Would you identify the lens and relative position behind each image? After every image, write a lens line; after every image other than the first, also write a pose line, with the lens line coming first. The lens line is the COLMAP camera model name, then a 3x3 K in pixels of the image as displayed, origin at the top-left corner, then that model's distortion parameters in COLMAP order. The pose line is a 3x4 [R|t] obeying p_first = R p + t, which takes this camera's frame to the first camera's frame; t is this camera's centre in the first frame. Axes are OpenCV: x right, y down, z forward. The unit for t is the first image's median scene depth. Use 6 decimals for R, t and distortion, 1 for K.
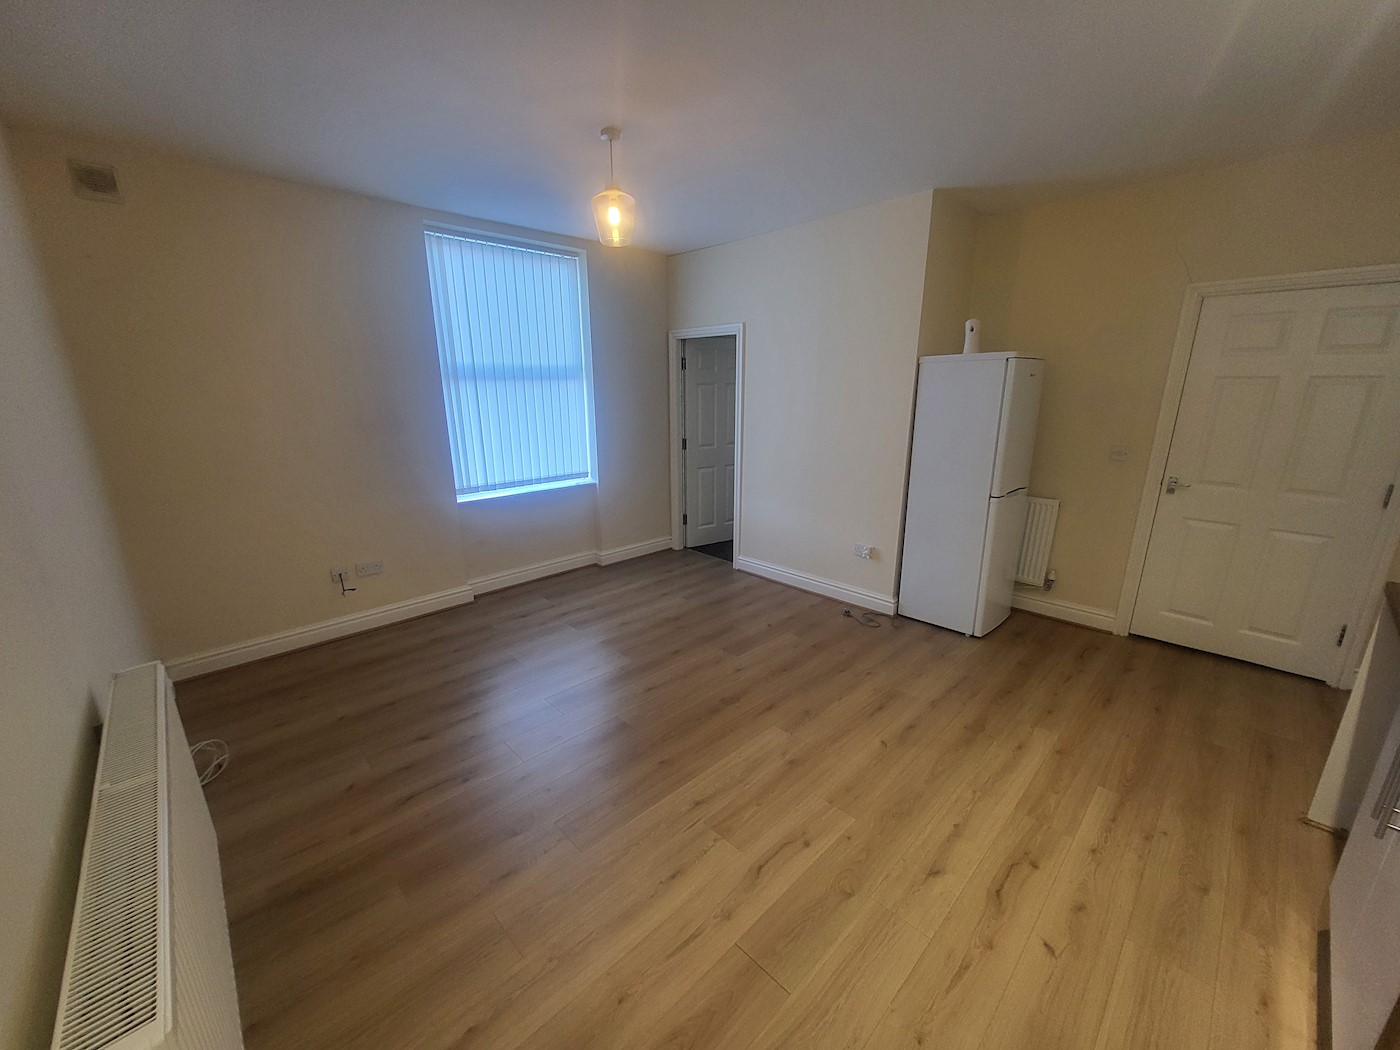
lens RADIAL K [[543.2, 0, 687.2], [0, 543.2, 532.0], [0, 0, 1]] dist [-0.001748, -0.000445]
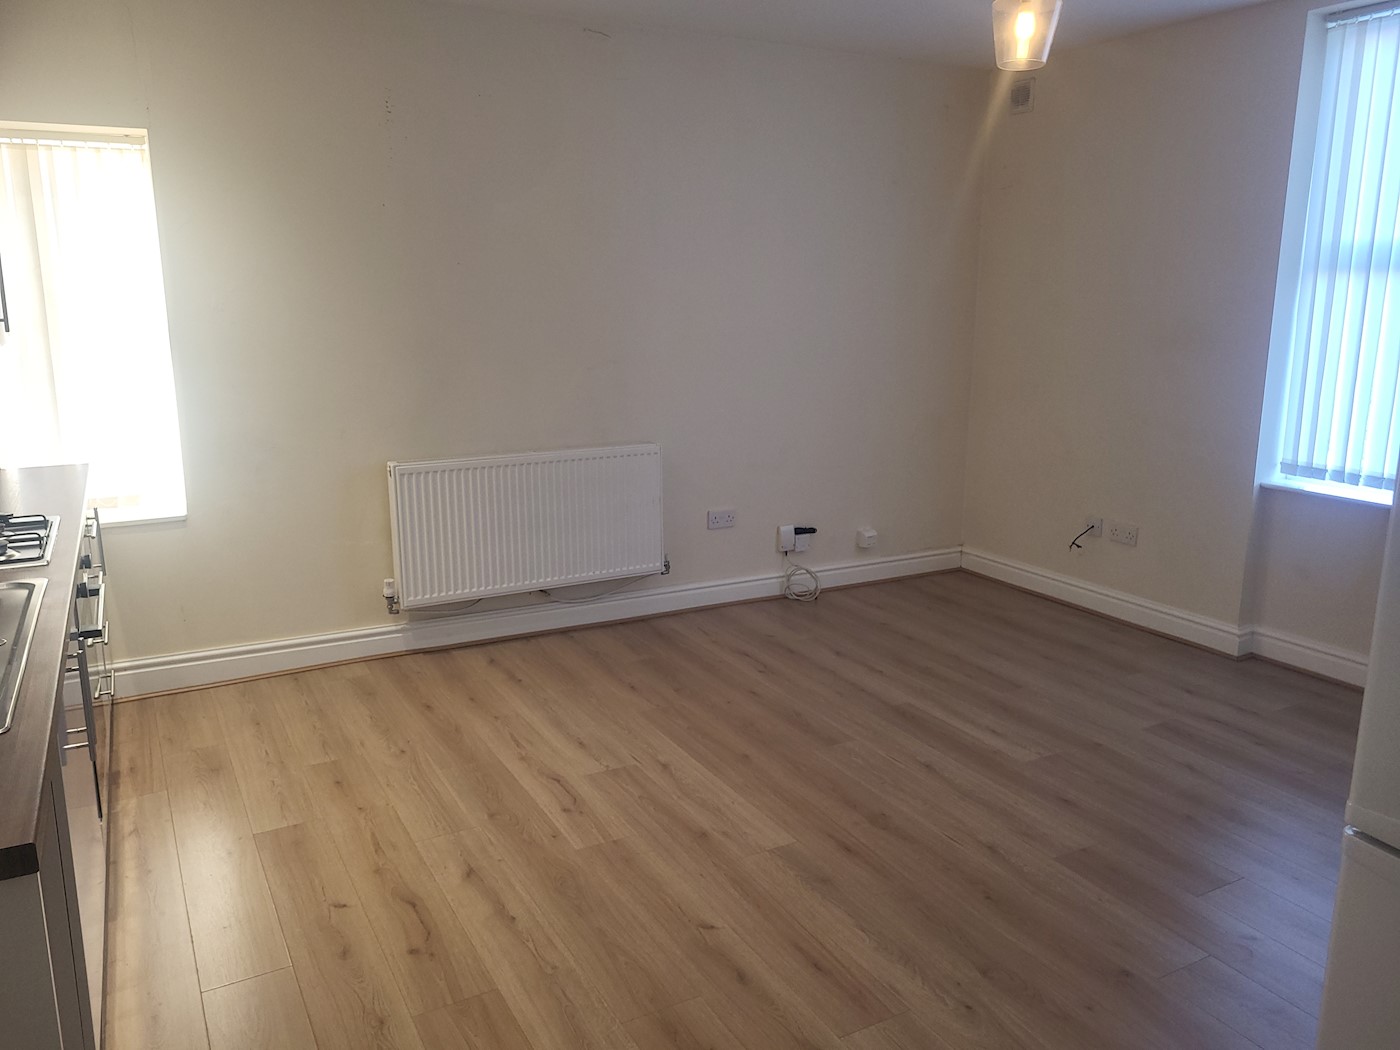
lens RADIAL K [[1063.8, 0, 700.1], [0, 1063.8, 505.0], [0, 0, 1]] dist [0.028231, -0.007706]
pose [[-0.243684, 0.200710, -0.948859, 1.308913], [-0.254416, 0.930861, 0.262242, -0.290409], [0.935890, 0.305309, -0.175772, 1.054797]]
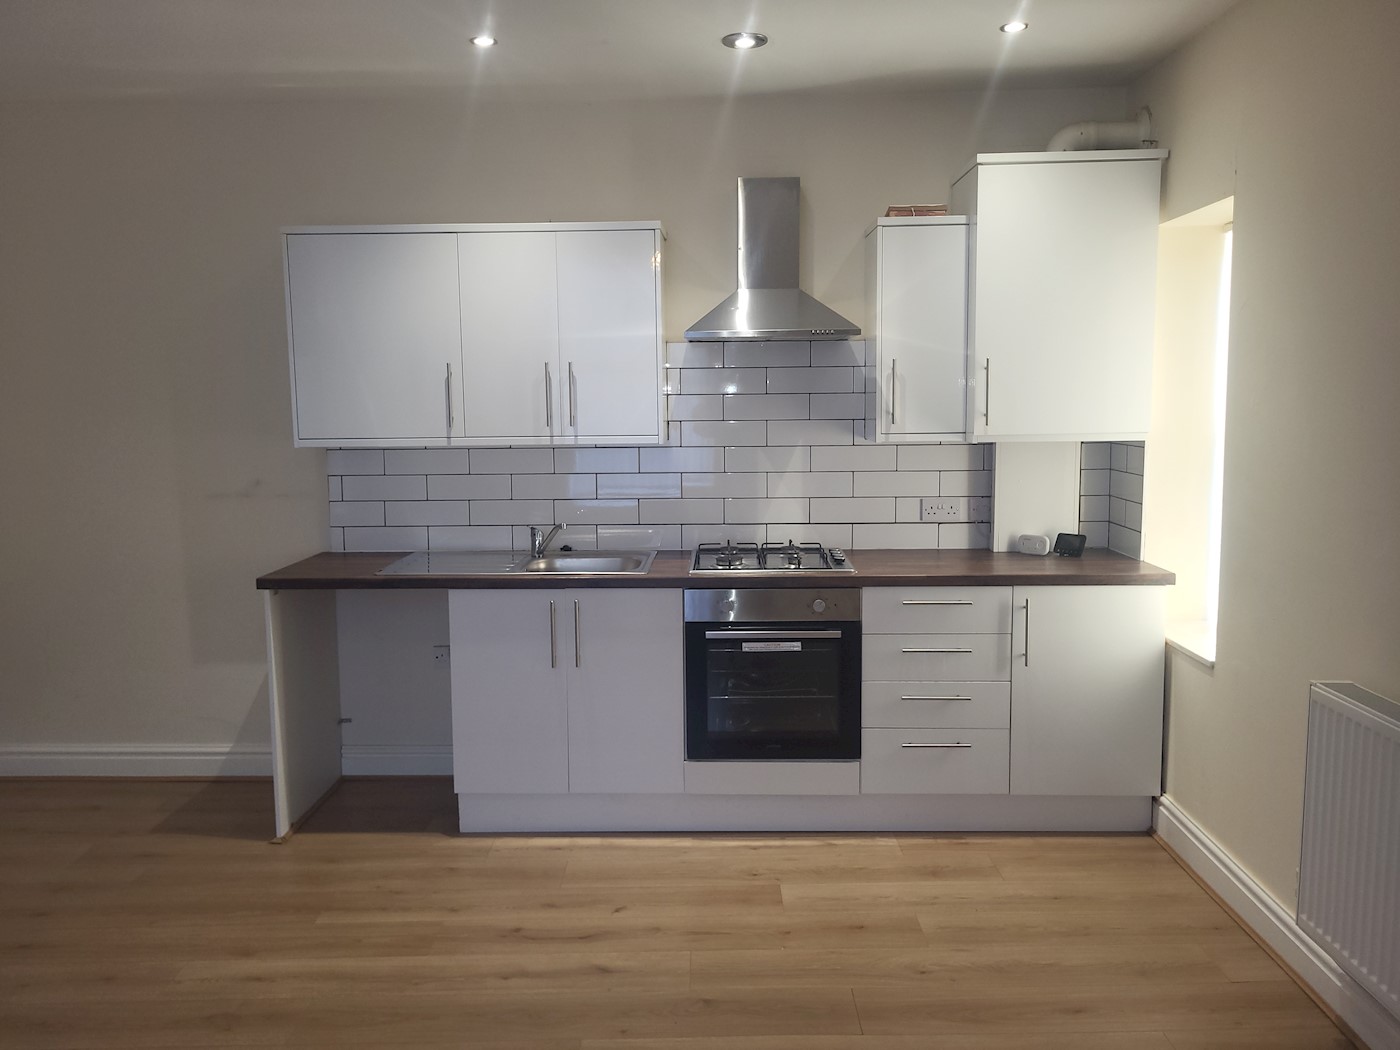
lens RADIAL K [[1063.8, 0, 700.1], [0, 1063.8, 505.0], [0, 0, 1]] dist [0.028231, -0.007706]
pose [[-0.723929, -0.058786, 0.687365, -0.518049], [0.198509, 0.936473, 0.289159, -0.334644], [-0.660697, 0.345779, -0.666270, 1.268731]]
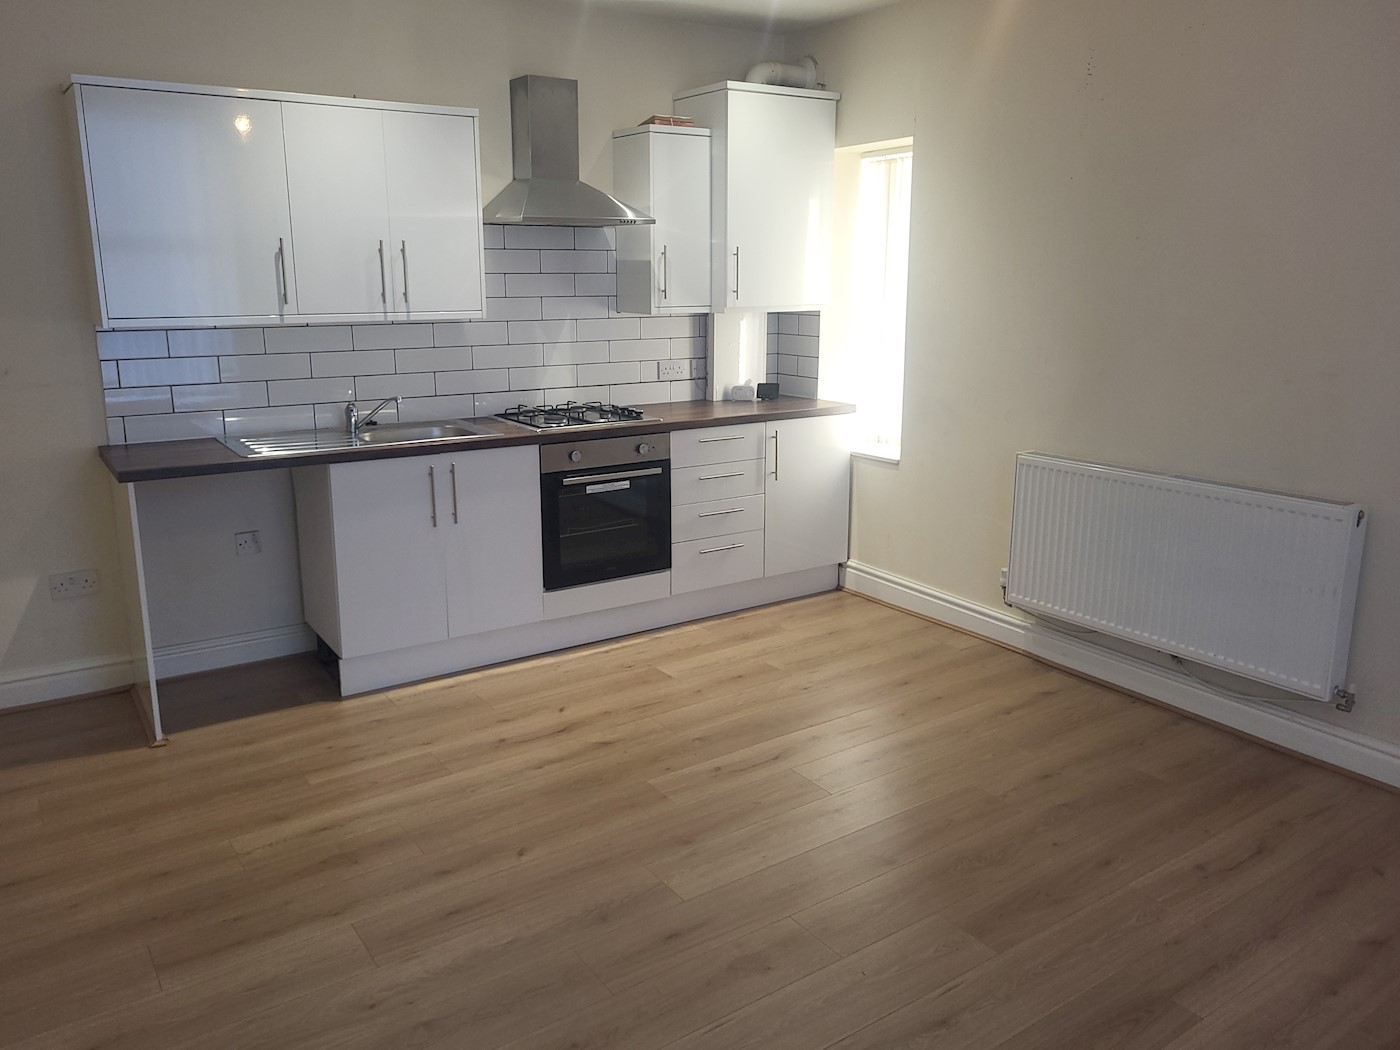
lens RADIAL K [[1063.8, 0, 700.1], [0, 1063.8, 505.0], [0, 0, 1]] dist [0.028231, -0.007706]
pose [[-0.989227, -0.024184, 0.144377, 0.003694], [0.046170, 0.884380, 0.464480, -0.497119], [-0.138917, 0.466142, -0.873736, 1.835795]]
